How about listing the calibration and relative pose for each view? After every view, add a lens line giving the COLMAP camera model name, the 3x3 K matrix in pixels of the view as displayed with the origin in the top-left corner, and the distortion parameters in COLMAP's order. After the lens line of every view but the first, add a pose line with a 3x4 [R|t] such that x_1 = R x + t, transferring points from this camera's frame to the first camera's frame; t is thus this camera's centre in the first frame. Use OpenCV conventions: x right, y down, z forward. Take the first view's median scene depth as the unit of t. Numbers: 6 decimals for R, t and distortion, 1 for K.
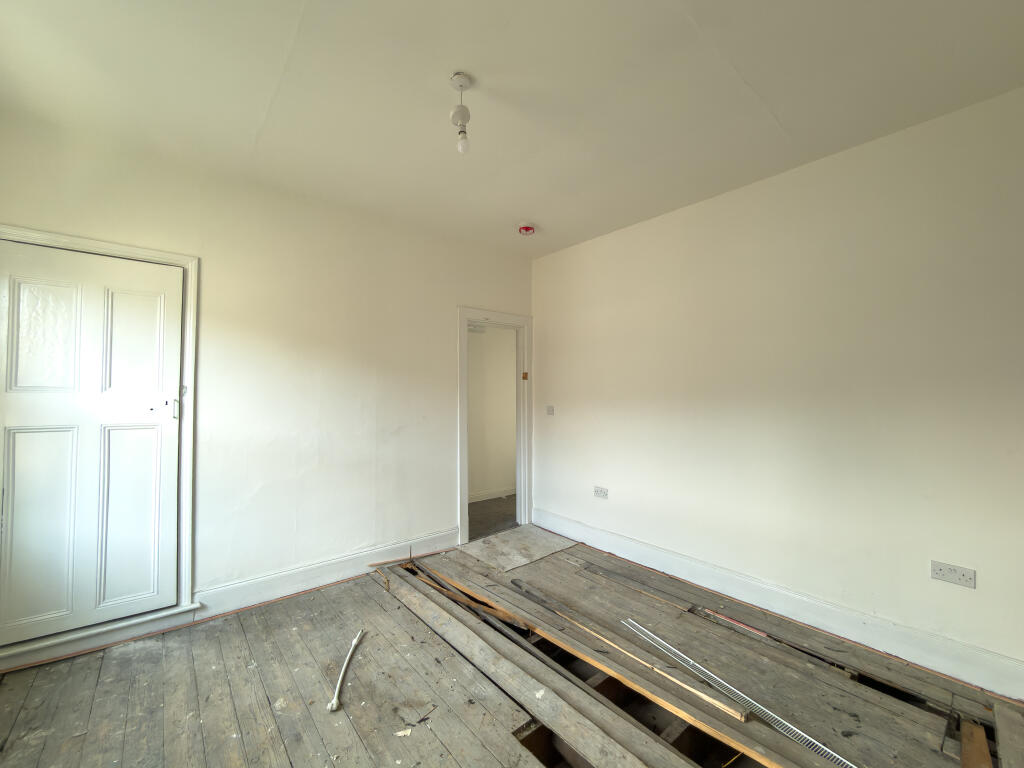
lens RADIAL K [[418.8, 0, 510.5], [0, 418.8, 385.8], [0, 0, 1]] dist [-0.002014, -0.000124]
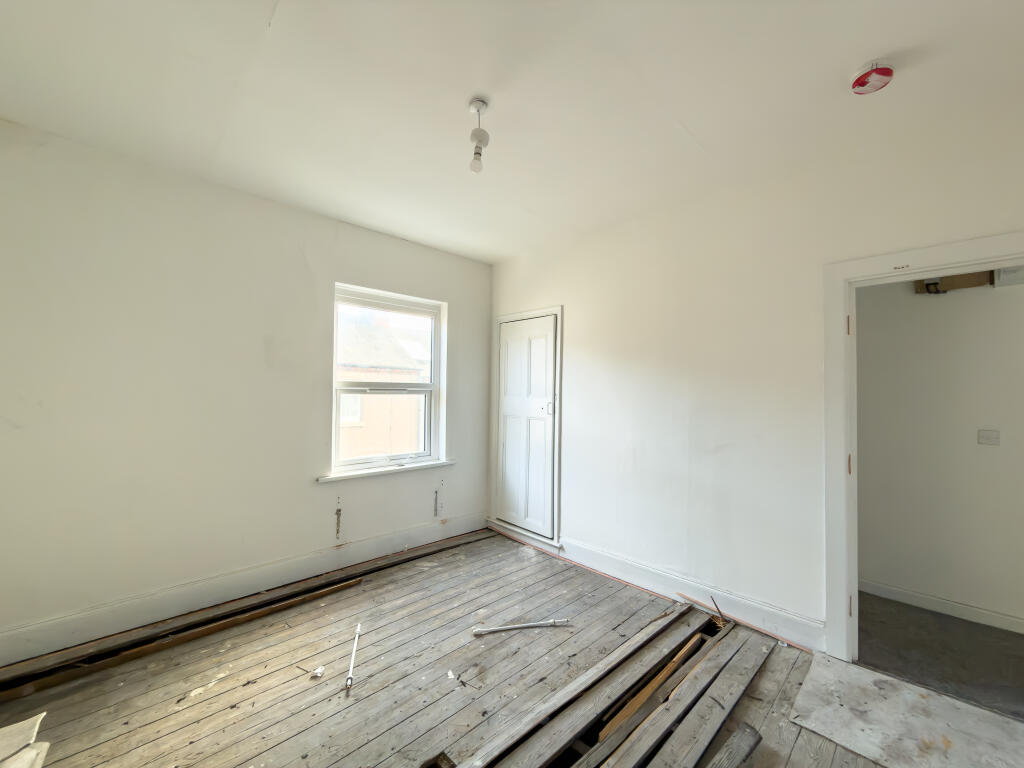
lens RADIAL K [[409.7, 0, 511.9], [0, 409.7, 385.7], [0, 0, 1]] dist [-0.002386, -0.000181]
pose [[0.069947, -0.016292, -0.997418, 0.678047], [0.002990, 0.999866, -0.016122, -0.005196], [0.997546, -0.001855, 0.069986, 0.757404]]
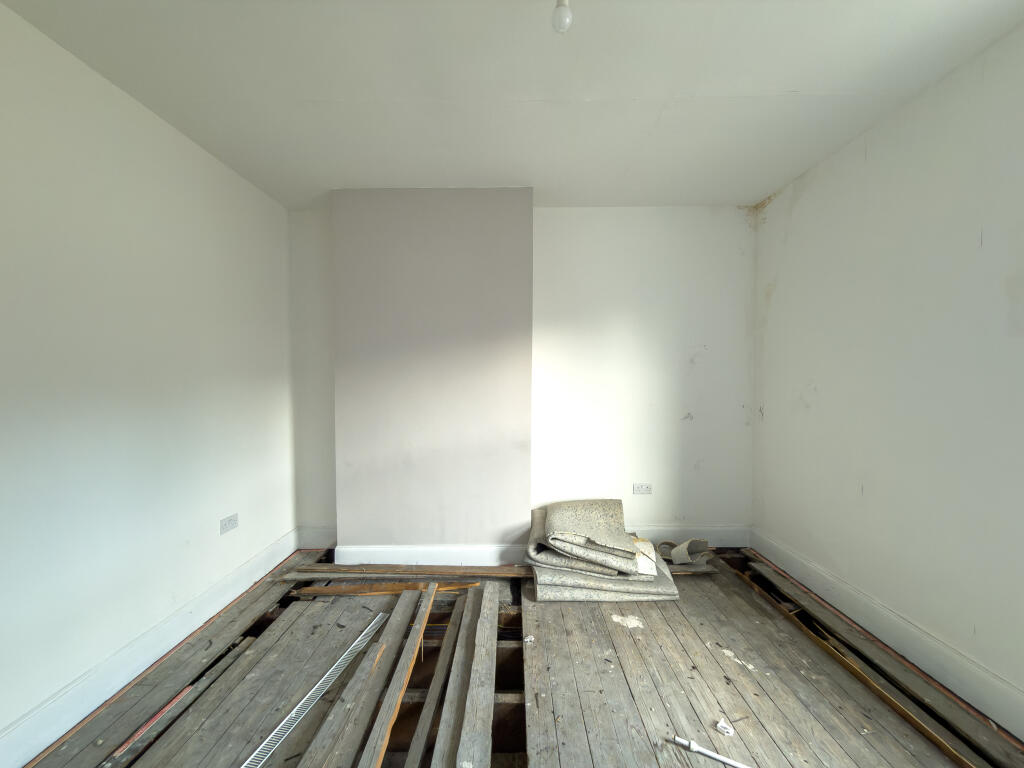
lens RADIAL K [[409.7, 0, 511.9], [0, 409.7, 385.7], [0, 0, 1]] dist [-0.002386, -0.000181]
pose [[-0.765615, -0.012700, 0.643174, -0.352558], [-0.007209, 0.999912, 0.011163, 0.000472], [-0.643259, 0.003910, -0.765639, 1.154308]]
